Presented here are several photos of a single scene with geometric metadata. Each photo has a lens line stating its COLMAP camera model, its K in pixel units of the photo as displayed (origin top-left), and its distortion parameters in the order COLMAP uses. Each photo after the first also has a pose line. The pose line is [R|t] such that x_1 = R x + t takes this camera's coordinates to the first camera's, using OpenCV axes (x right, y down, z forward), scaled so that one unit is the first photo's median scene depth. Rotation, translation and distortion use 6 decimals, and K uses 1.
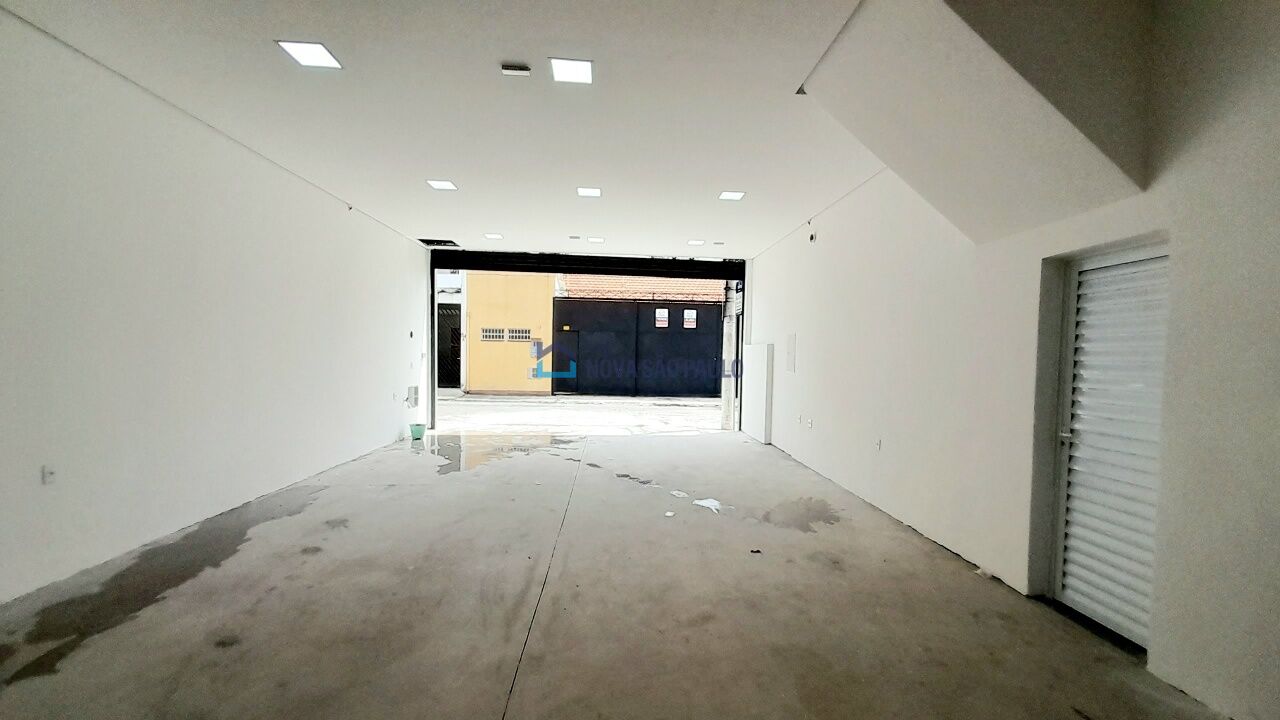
lens RADIAL K [[507.1, 0, 658.2], [0, 507.1, 368.7], [0, 0, 1]] dist [-0.001381, -0.000064]
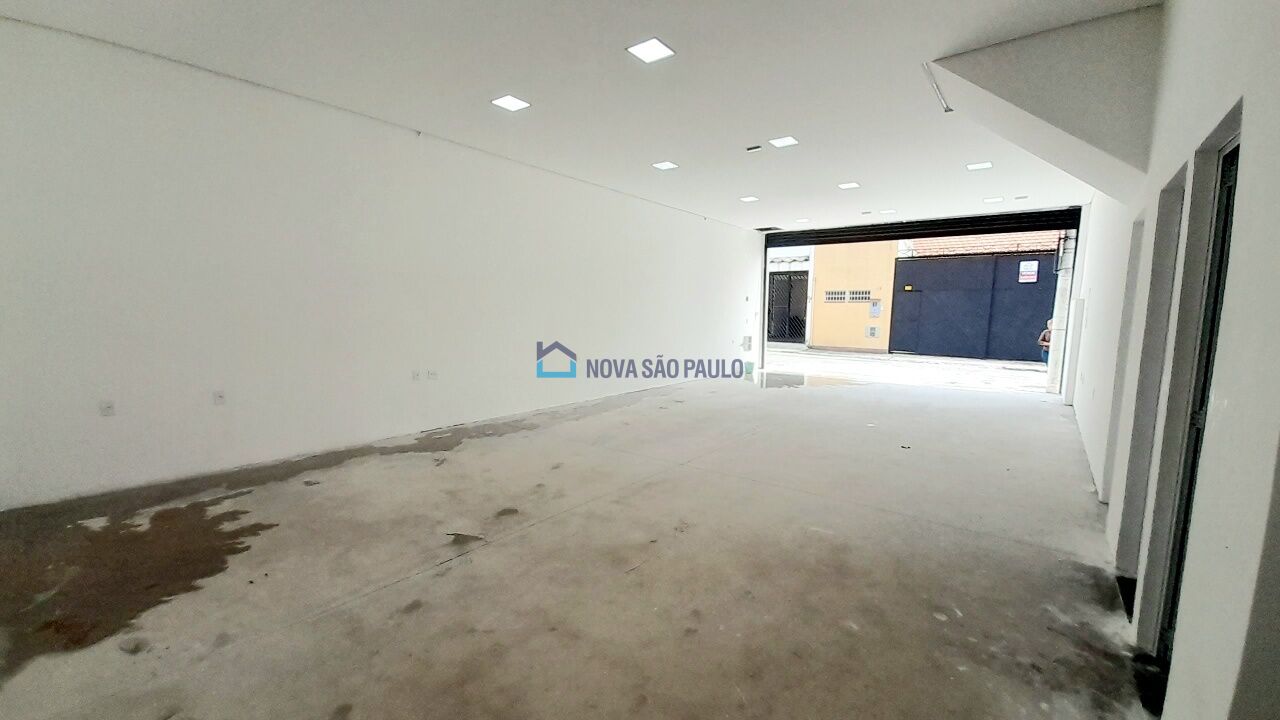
lens RADIAL K [[509.7, 0, 640.0], [0, 509.7, 360.0], [0, 0, 1]] dist [-0.001893, -0.000051]
pose [[0.731242, 0.055808, -0.679832, 0.214108], [-0.017495, 0.997854, 0.063098, 0.014667], [0.681894, -0.034246, 0.730649, -0.189907]]
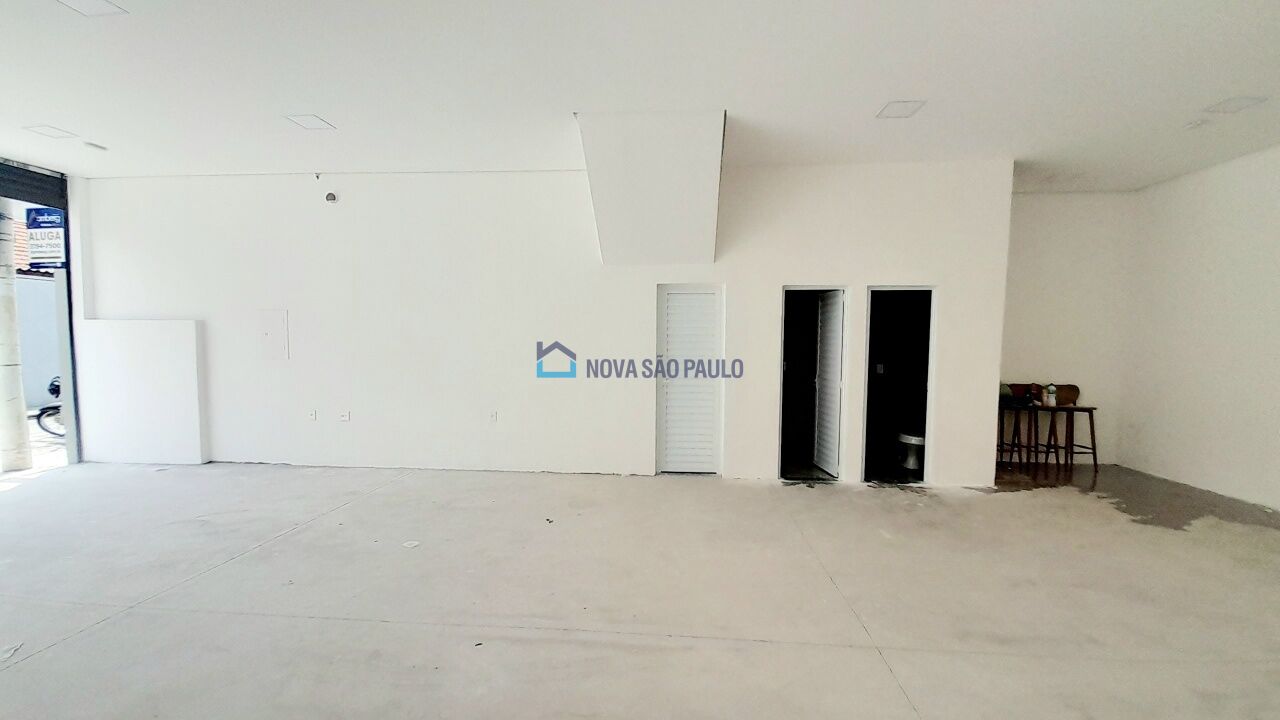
lens RADIAL K [[491.6, 0, 663.0], [0, 491.6, 369.7], [0, 0, 1]] dist [0.001475, 0.000109]
pose [[0.156704, -0.084547, 0.984020, -0.284814], [0.024997, 0.996350, 0.081626, -0.017343], [-0.987329, 0.011806, 0.158245, 0.215741]]
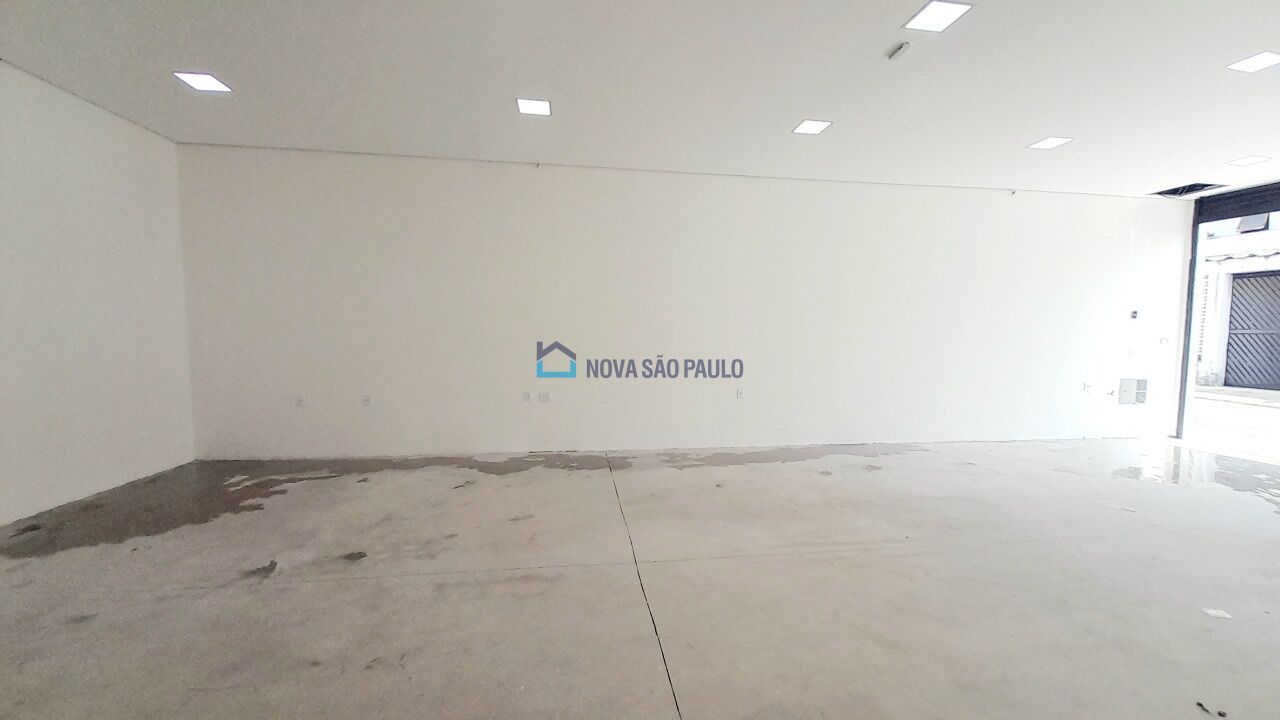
lens RADIAL K [[497.7, 0, 640.0], [0, 497.7, 360.0], [0, 0, 1]] dist [0.025776, -0.017000]
pose [[0.050773, 0.038583, -0.997965, 0.229213], [-0.035972, 0.998676, 0.036780, 0.003876], [0.998062, 0.034032, 0.052094, 0.140375]]
